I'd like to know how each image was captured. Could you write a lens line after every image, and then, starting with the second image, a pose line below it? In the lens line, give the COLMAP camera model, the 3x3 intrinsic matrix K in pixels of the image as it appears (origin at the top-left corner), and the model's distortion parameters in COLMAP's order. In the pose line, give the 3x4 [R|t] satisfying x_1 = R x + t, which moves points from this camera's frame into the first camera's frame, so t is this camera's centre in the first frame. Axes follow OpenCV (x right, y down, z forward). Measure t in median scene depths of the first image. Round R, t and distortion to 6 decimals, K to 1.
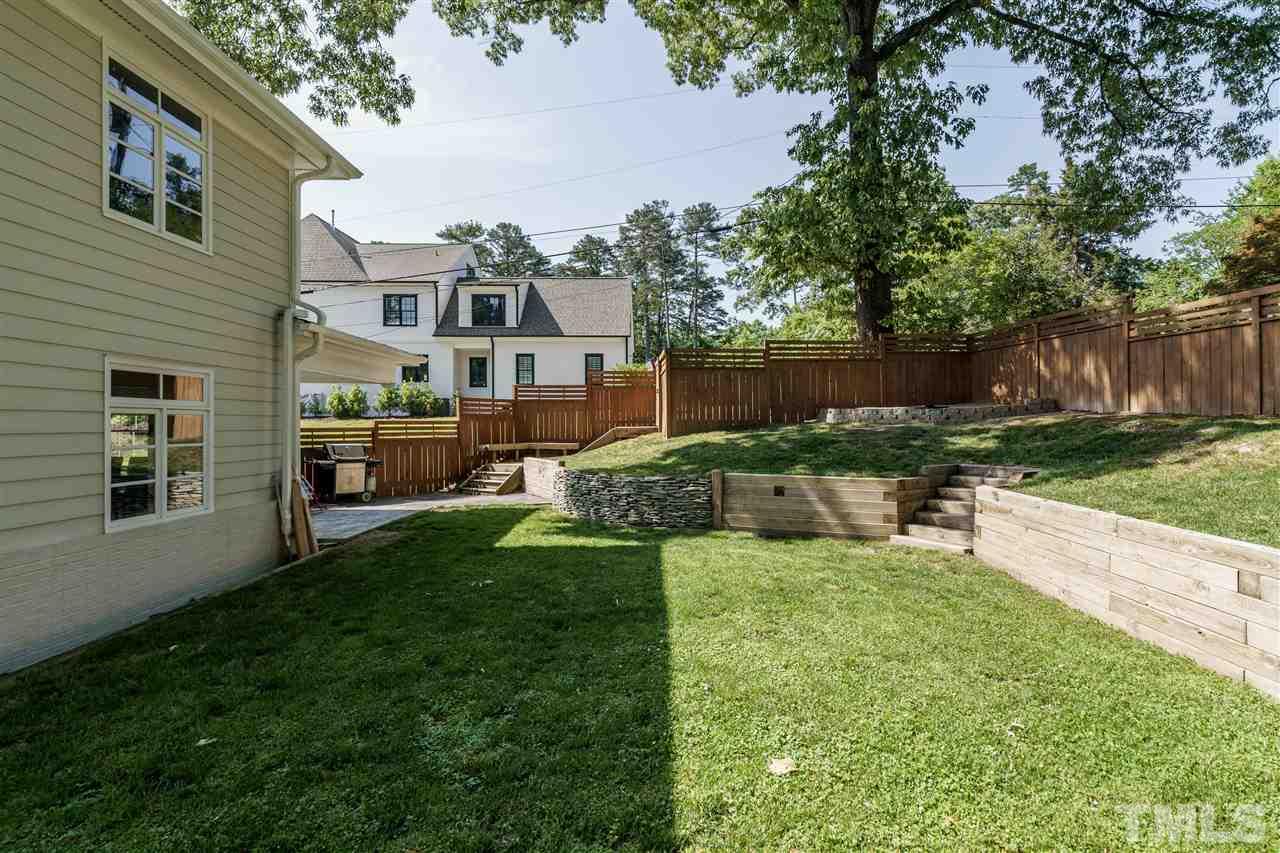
lens RADIAL K [[653.3, 0, 640.0], [0, 653.3, 426.5], [0, 0, 1]] dist [0.009652, 0.001233]
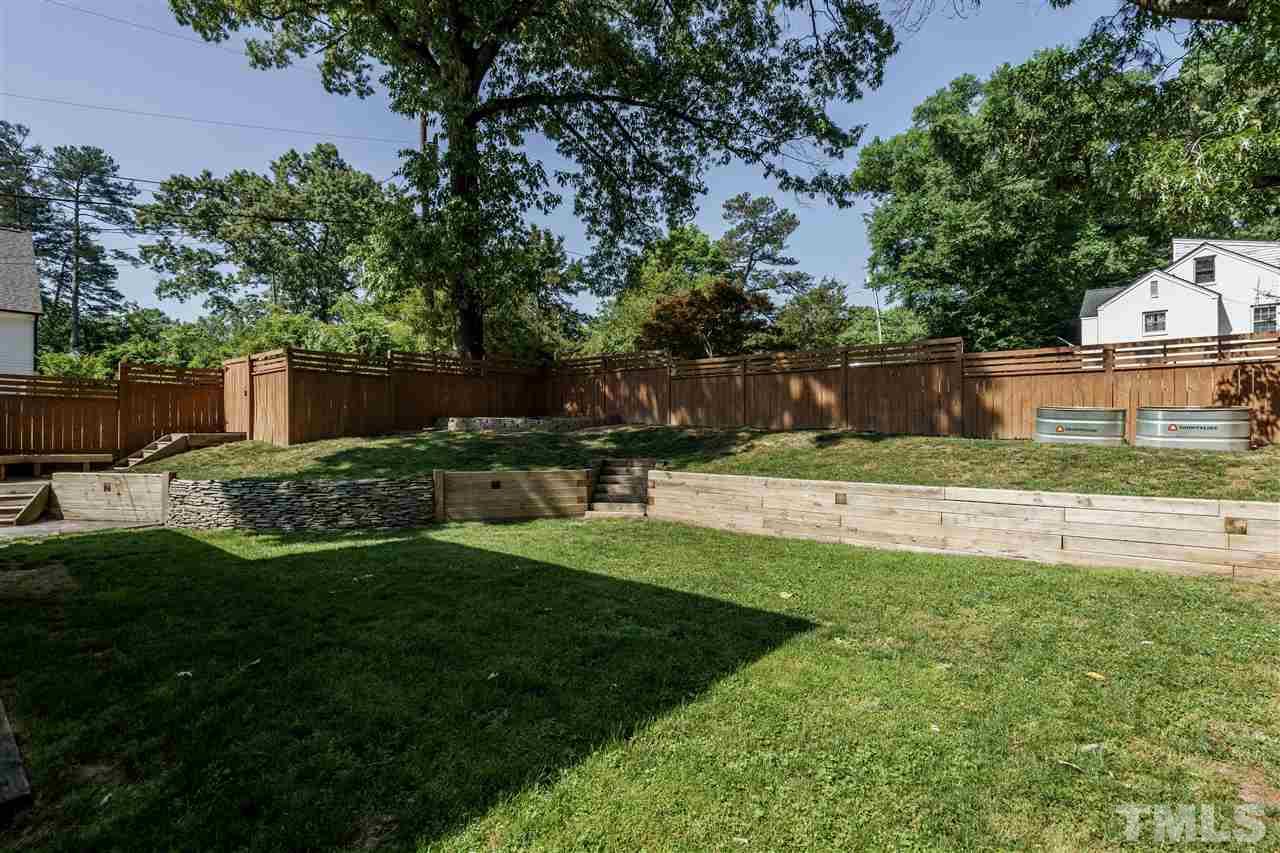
lens RADIAL K [[657.5, 0, 639.2], [0, 657.5, 437.8], [0, 0, 1]] dist [0.020393, 0.000779]
pose [[0.683908, 0.004192, 0.729556, -0.284198], [-0.000191, 0.999984, -0.005567, 0.012047], [-0.729568, 0.003668, 0.683898, -0.002677]]
